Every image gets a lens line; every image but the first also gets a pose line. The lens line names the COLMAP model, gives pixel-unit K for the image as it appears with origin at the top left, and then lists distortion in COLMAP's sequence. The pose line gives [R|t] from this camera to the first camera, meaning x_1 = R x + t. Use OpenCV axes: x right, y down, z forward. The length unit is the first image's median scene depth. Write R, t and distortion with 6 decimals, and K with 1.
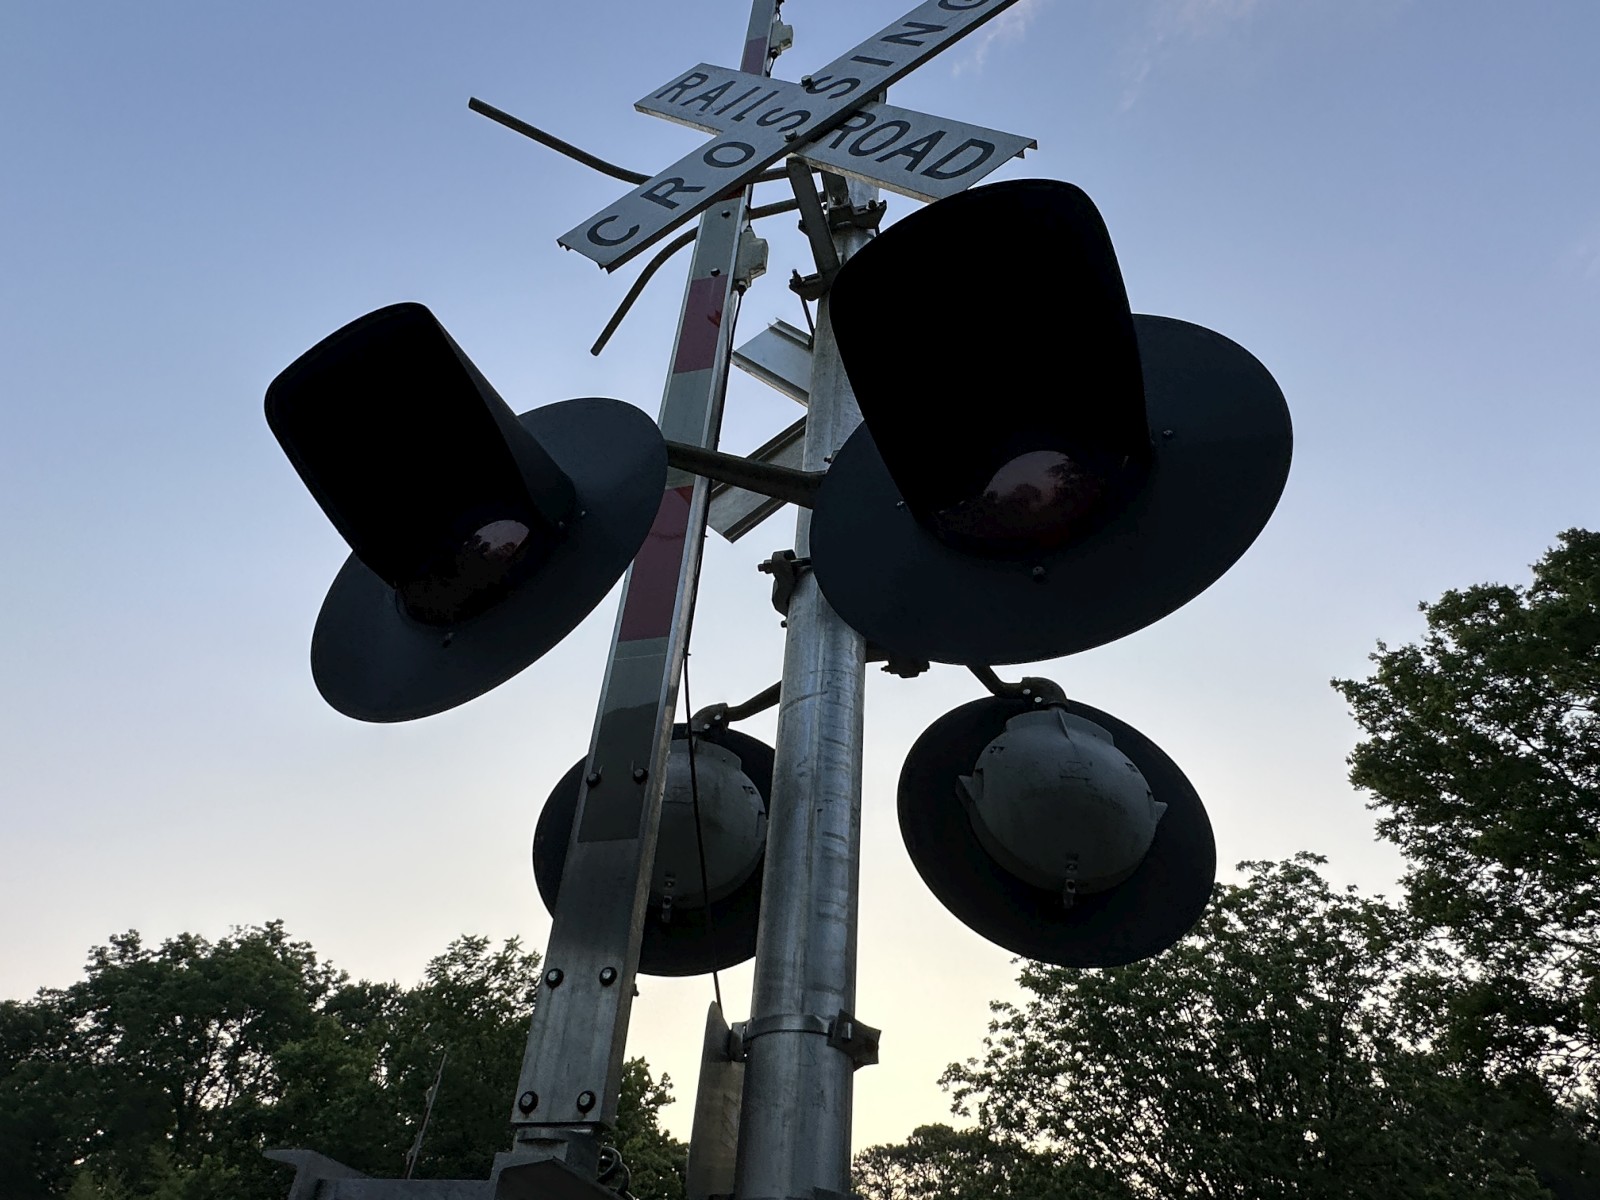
lens RADIAL K [[1002.1, 0, 807.3], [0, 1002.1, 610.4], [0, 0, 1]] dist [-0.001576, 0.002931]
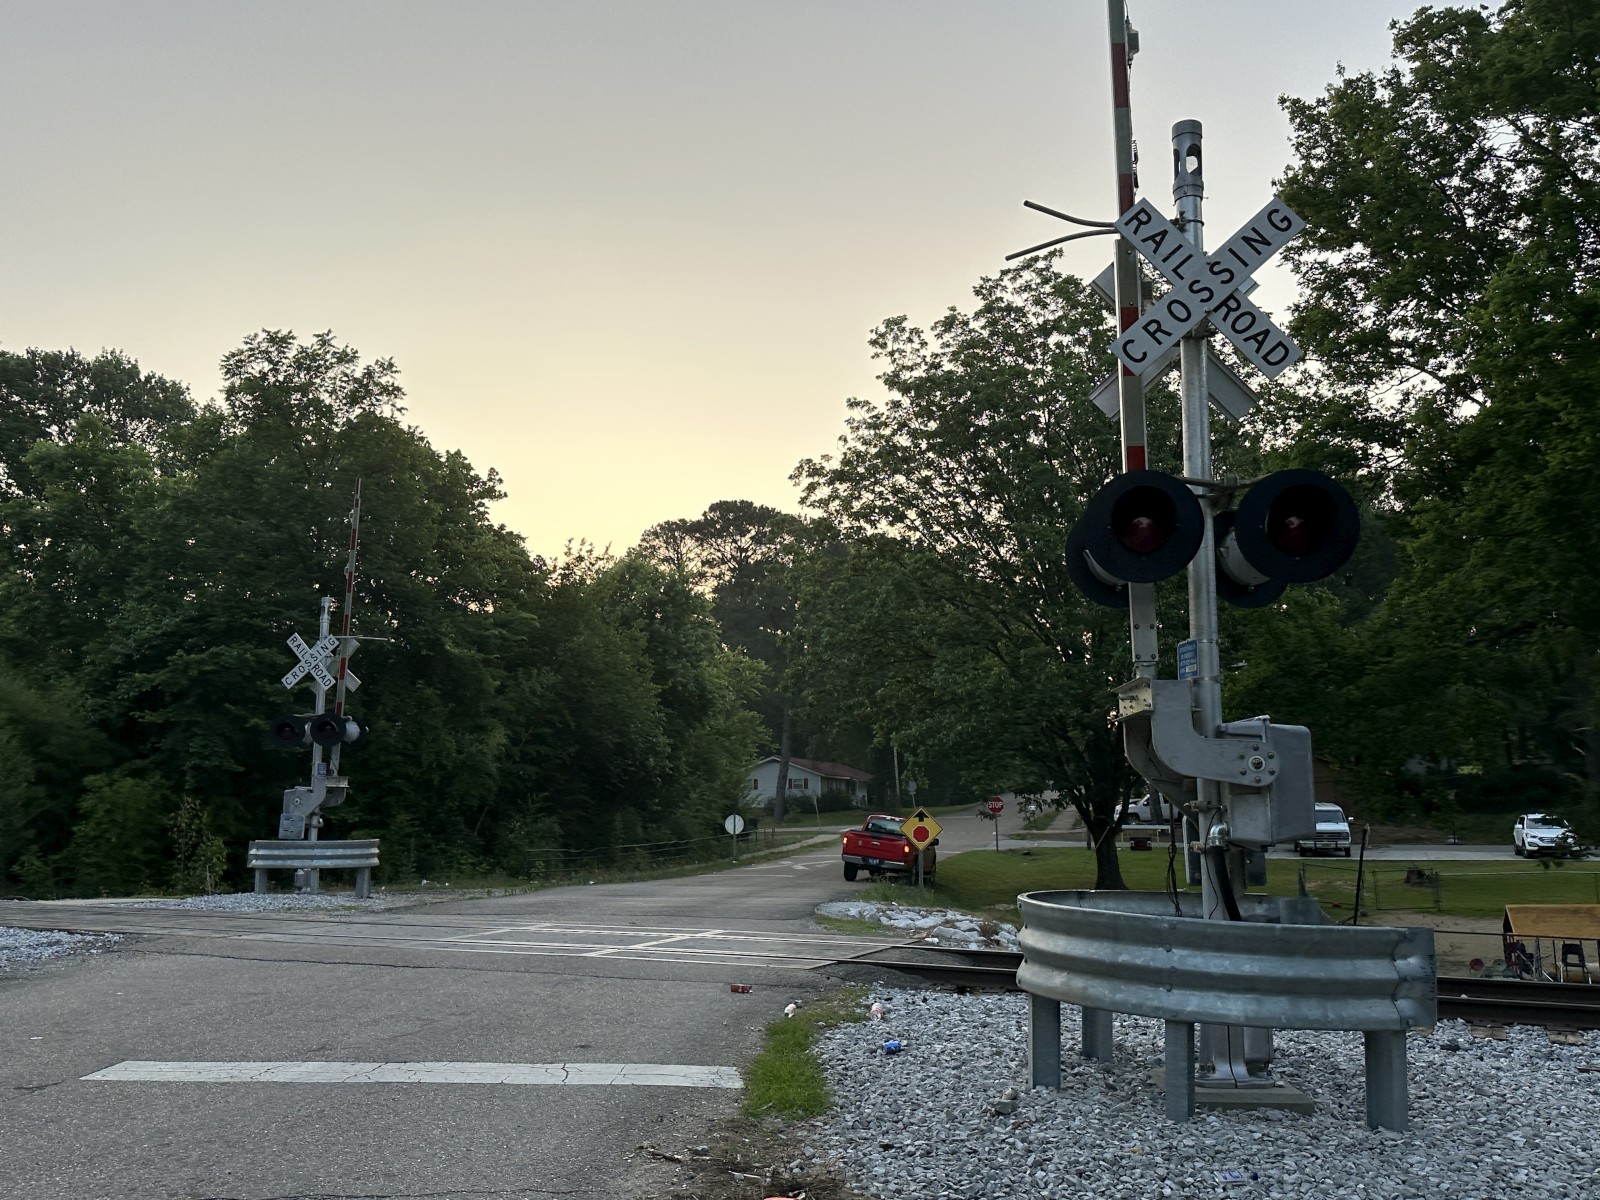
lens RADIAL K [[1318.3, 0, 793.3], [0, 1318.3, 592.7], [0, 0, 1]] dist [0.080520, -0.137483]
pose [[0.981838, -0.025172, 0.188046, -0.117358], [-0.077588, 0.851215, 0.519051, -0.105905], [-0.173133, -0.524213, 0.833802, -0.136909]]
